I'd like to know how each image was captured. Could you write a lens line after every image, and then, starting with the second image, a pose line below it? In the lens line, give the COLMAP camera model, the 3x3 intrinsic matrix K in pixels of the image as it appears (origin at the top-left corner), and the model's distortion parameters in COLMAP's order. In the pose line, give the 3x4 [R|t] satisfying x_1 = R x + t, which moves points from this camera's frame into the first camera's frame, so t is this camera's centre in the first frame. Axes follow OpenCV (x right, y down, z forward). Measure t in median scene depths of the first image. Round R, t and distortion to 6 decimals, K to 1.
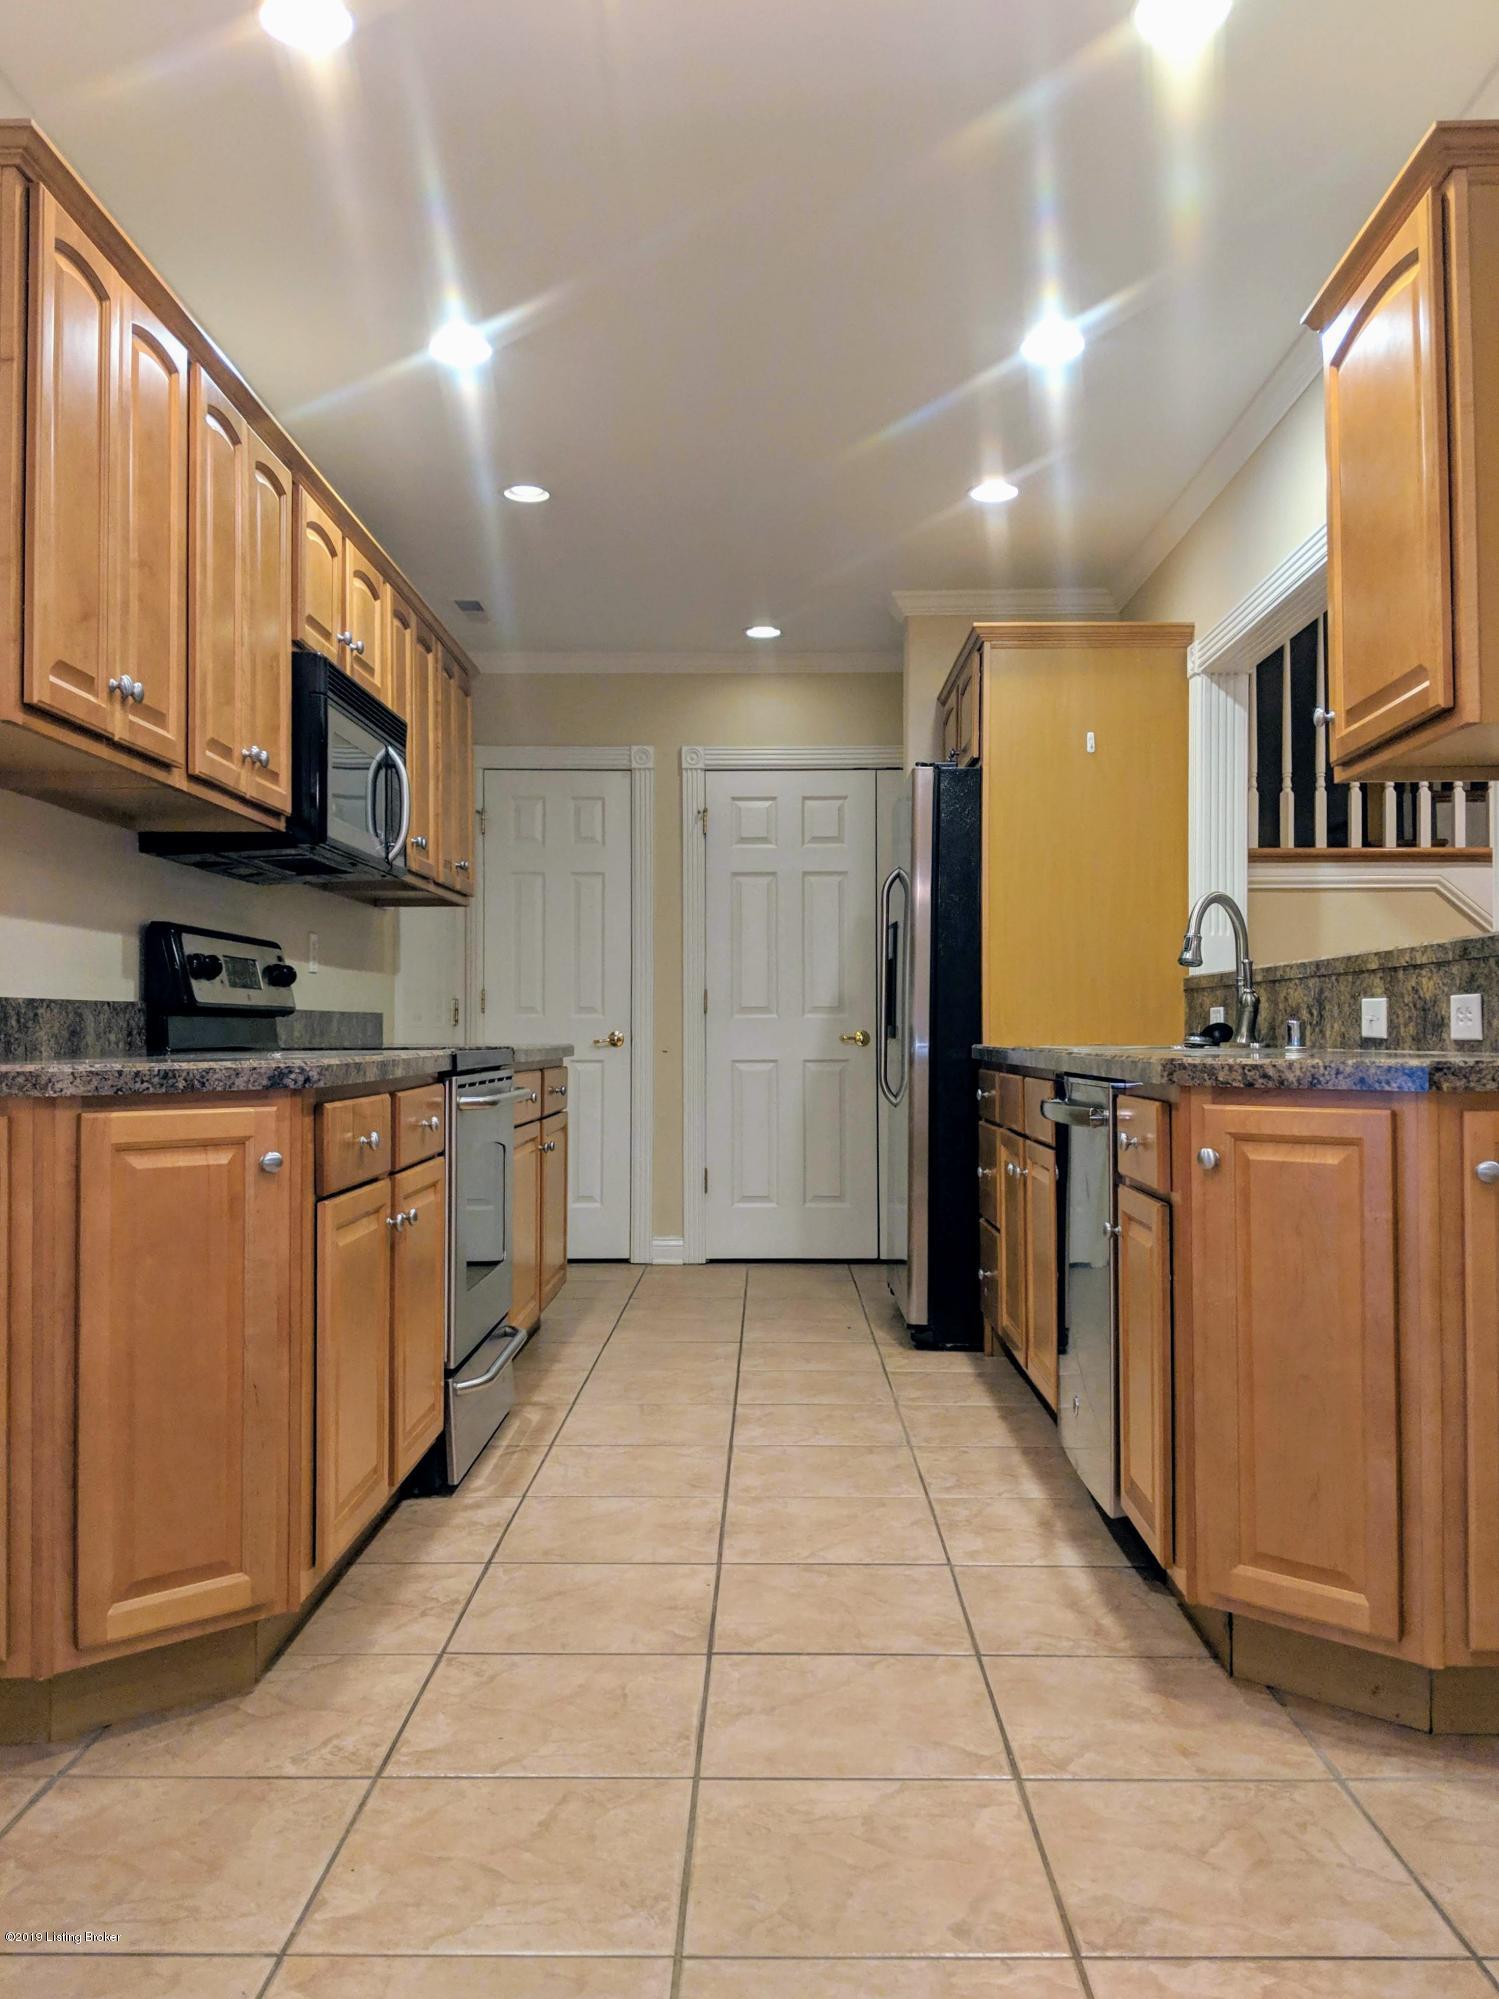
lens RADIAL K [[1625.5, 0, 754.8], [0, 1625.5, 997.7], [0, 0, 1]] dist [0.068507, -0.087385]
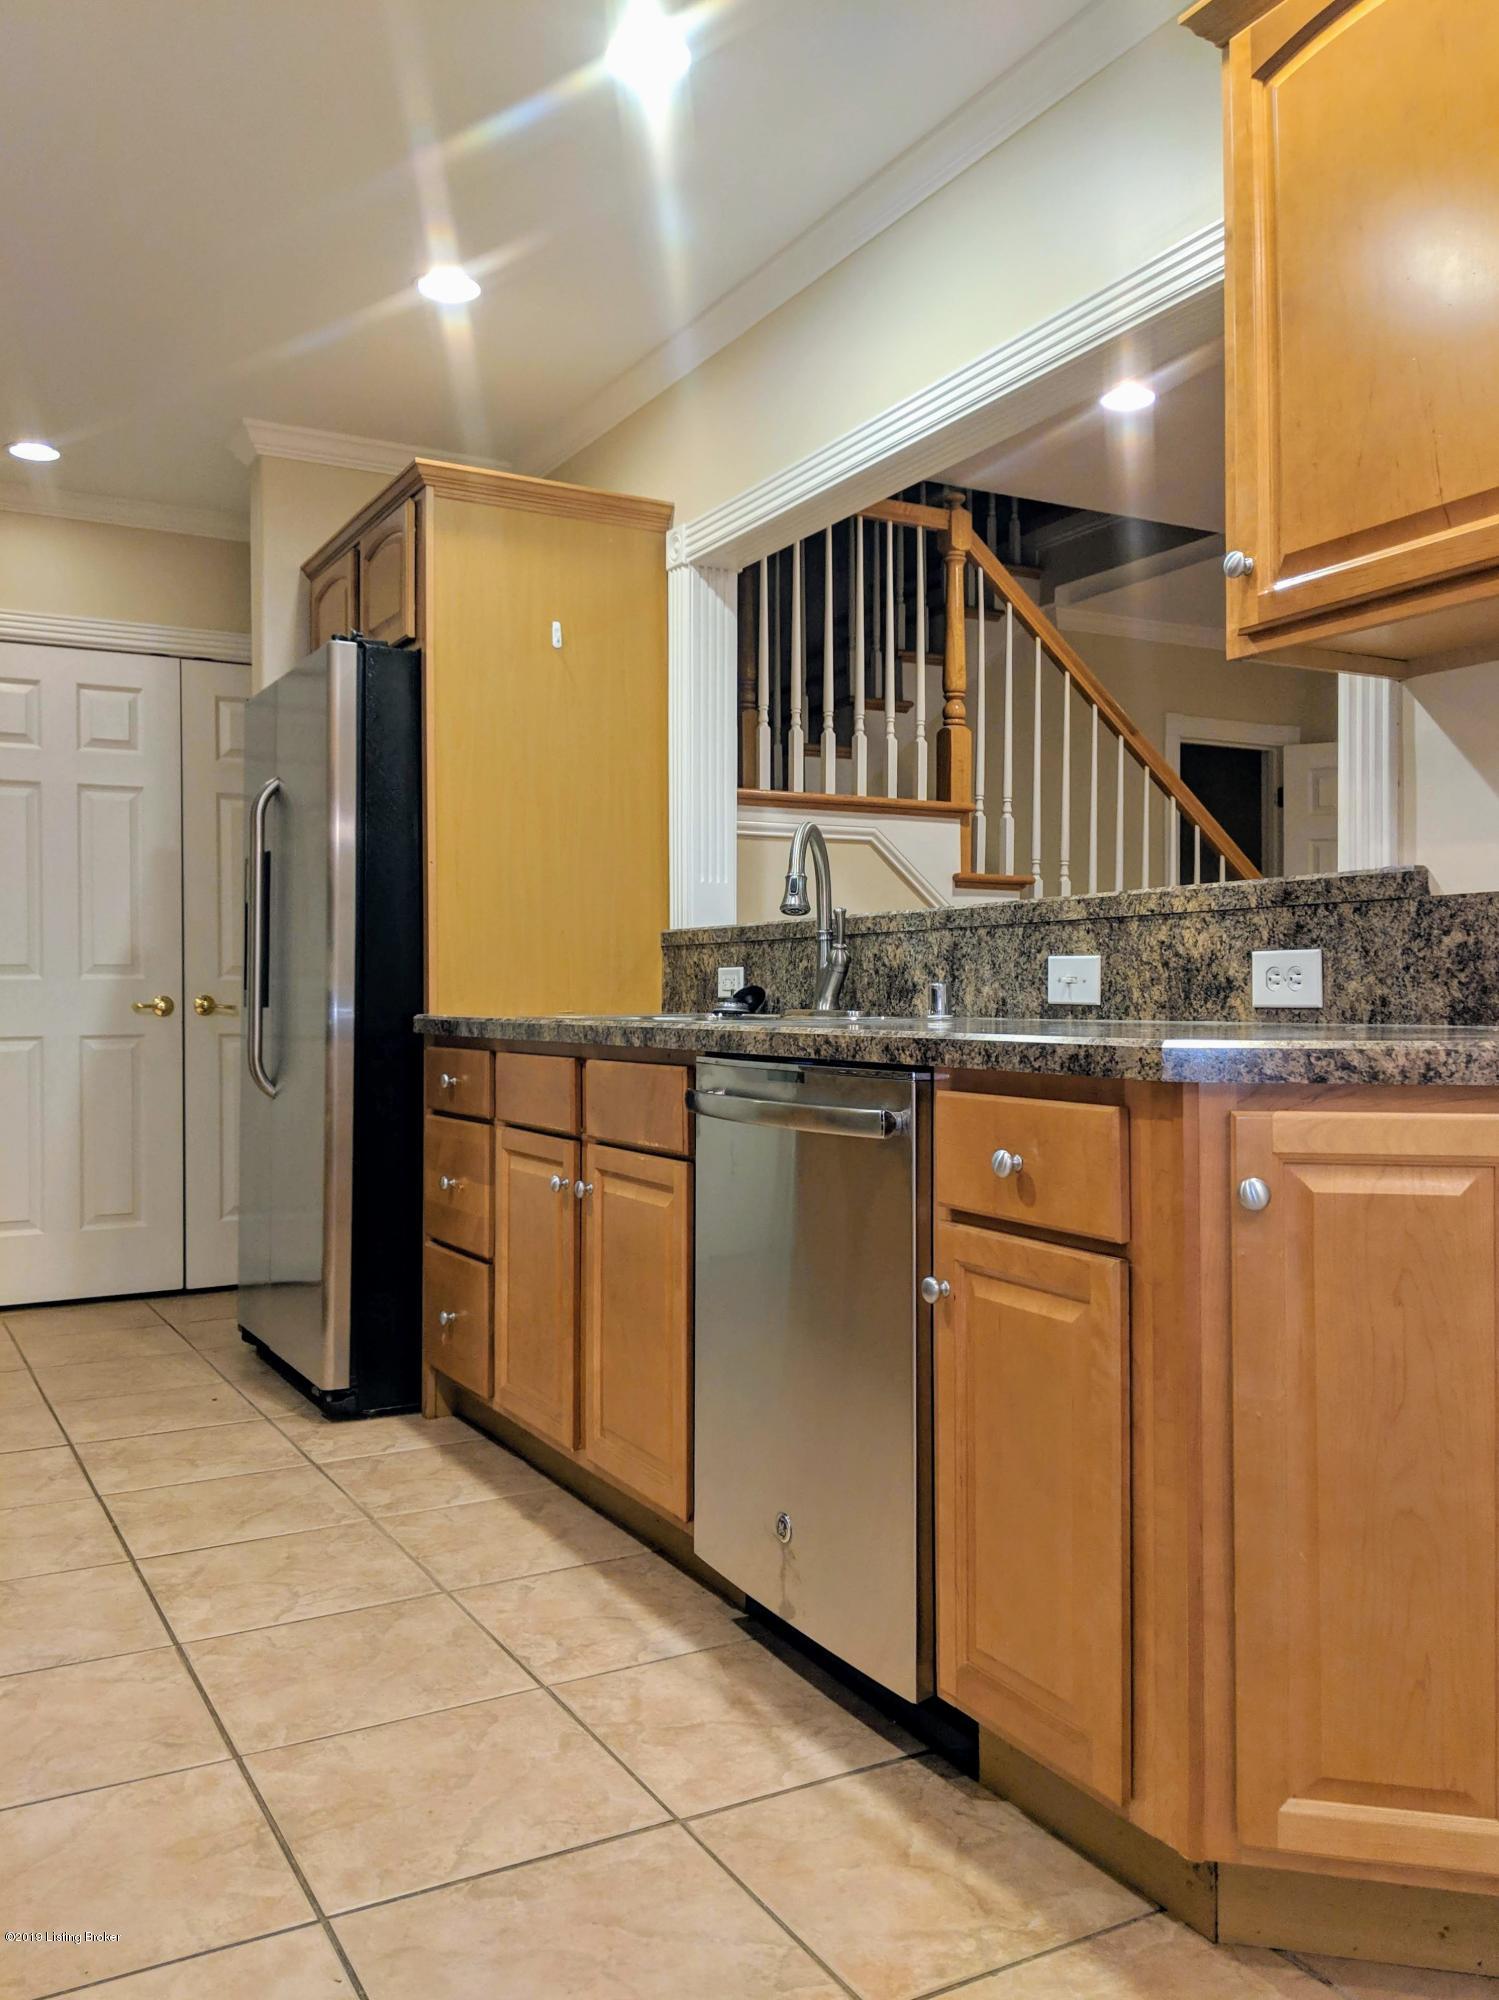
lens RADIAL K [[1626.3, 0, 748.9], [0, 1626.3, 983.7], [0, 0, 1]] dist [0.068507, -0.087385]
pose [[0.866913, 0.000538, 0.498459, -0.160512], [-0.007835, 0.999891, 0.012546, 0.005274], [-0.498398, -0.014782, 0.866822, 0.373925]]
